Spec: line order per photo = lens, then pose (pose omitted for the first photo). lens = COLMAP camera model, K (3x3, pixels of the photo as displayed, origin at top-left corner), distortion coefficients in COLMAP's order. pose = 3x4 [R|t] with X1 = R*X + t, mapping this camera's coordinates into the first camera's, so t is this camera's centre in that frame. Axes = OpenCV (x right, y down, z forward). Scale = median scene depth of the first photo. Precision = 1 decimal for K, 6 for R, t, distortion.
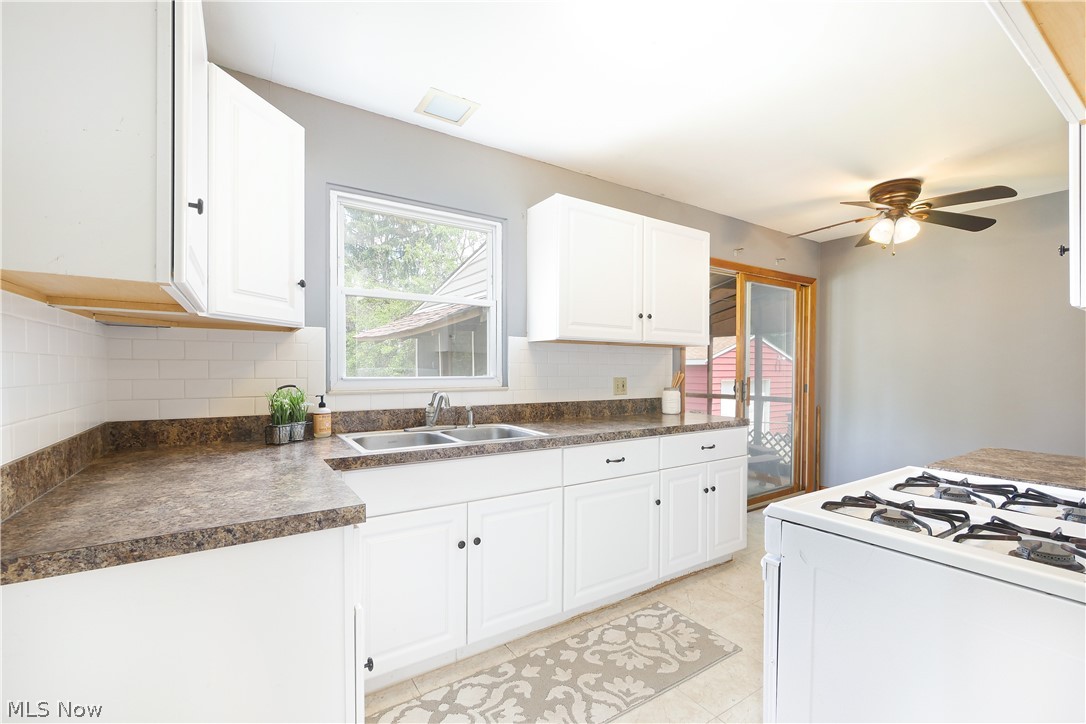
lens RADIAL K [[469.4, 0, 576.5], [0, 469.4, 374.3], [0, 0, 1]] dist [-0.002726, 0.000580]
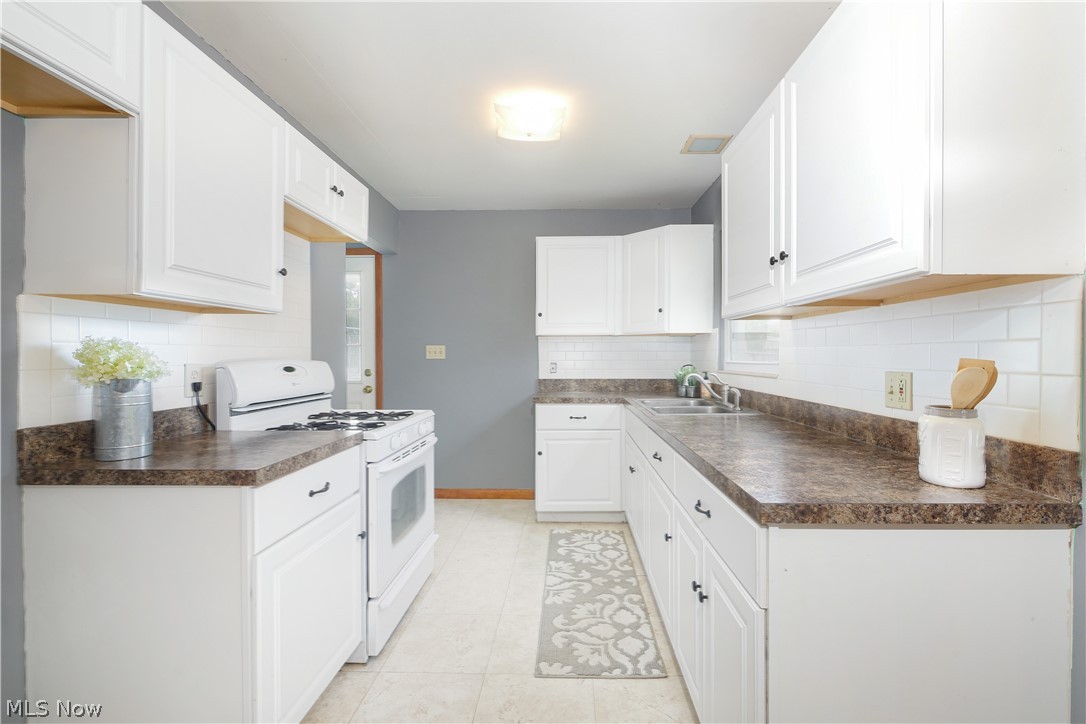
lens RADIAL K [[469.4, 0, 557.3], [0, 469.4, 358.7], [0, 0, 1]] dist [-0.002726, 0.000580]
pose [[-0.596843, 0.005935, -0.802336, 0.900051], [-0.004973, 0.999926, 0.011095, -0.012908], [0.802343, 0.010612, -0.596769, 1.360678]]
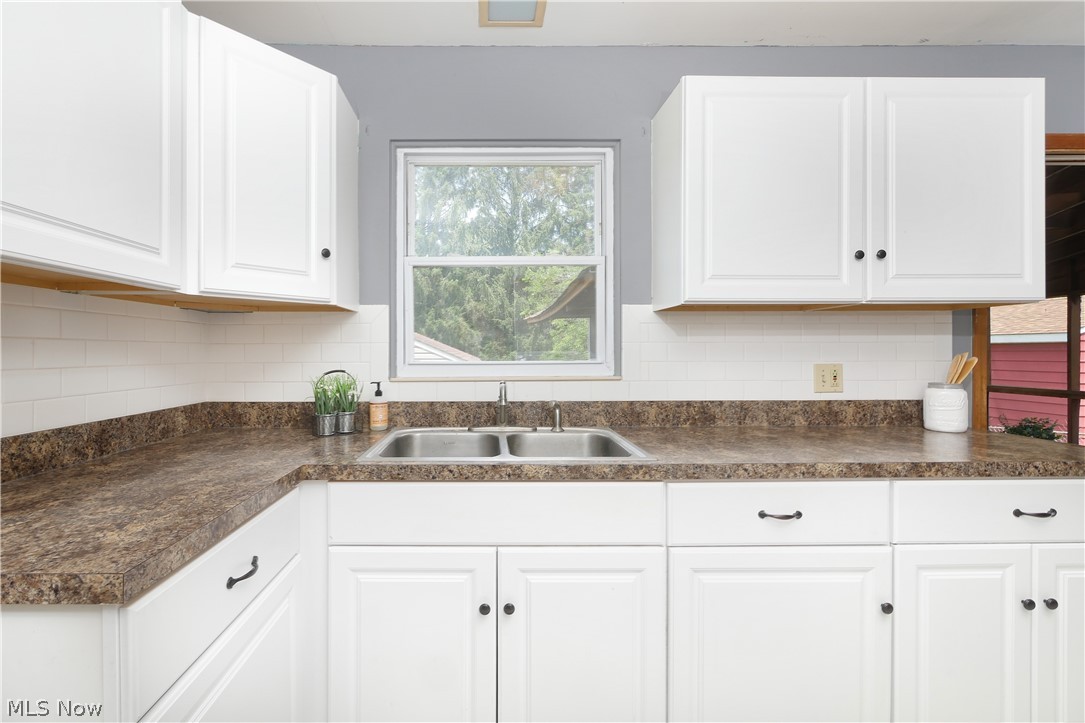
lens RADIAL K [[439.2, 0, 551.2], [0, 439.2, 355.4], [0, 0, 1]] dist [-0.008128, 0.000413]
pose [[0.815582, -0.001954, -0.578639, 0.173168], [-0.000738, 0.999990, -0.004417, -0.001745], [0.578642, 0.004029, 0.815572, 0.456421]]
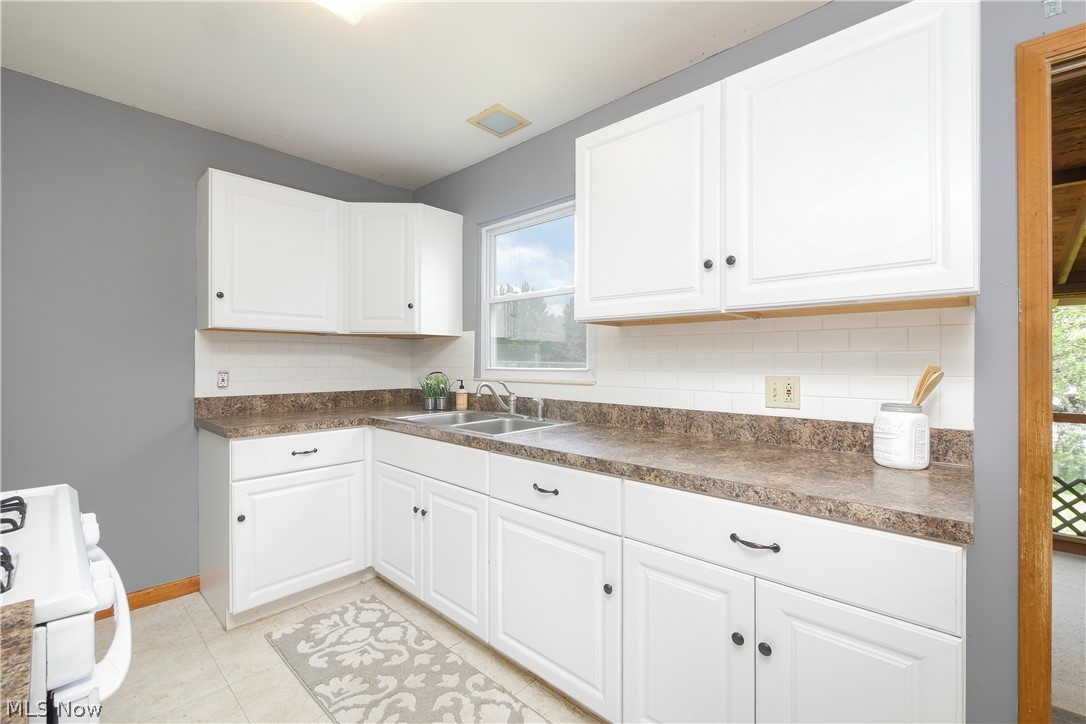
lens RADIAL K [[469.4, 0, 540.2], [0, 469.4, 361.8], [0, 0, 1]] dist [-0.002726, 0.000580]
pose [[0.200915, 0.000242, -0.979609, 0.763429], [-0.010515, 0.999943, -0.001909, -0.007701], [0.979552, 0.010684, 0.200906, 0.838993]]
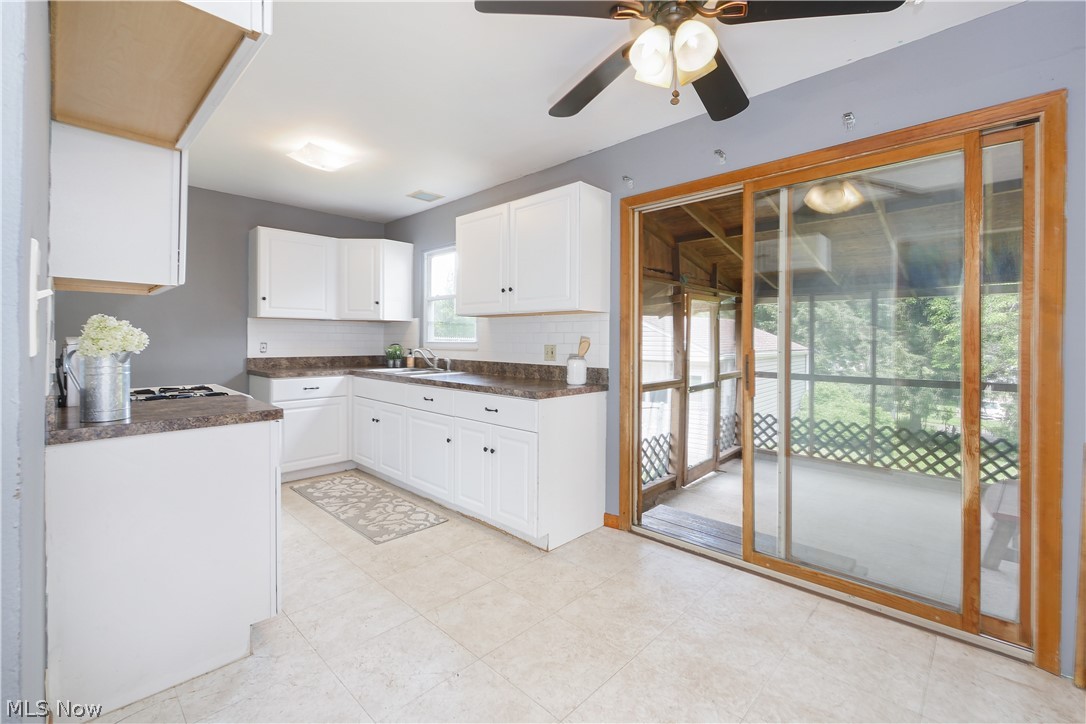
lens RADIAL K [[469.4, 0, 549.5], [0, 469.4, 341.7], [0, 0, 1]] dist [-0.002726, 0.000580]
pose [[0.196988, 0.005635, -0.980390, 1.550387], [-0.013984, 0.999898, 0.002938, -0.003989], [0.980306, 0.013131, 0.197046, 1.066714]]
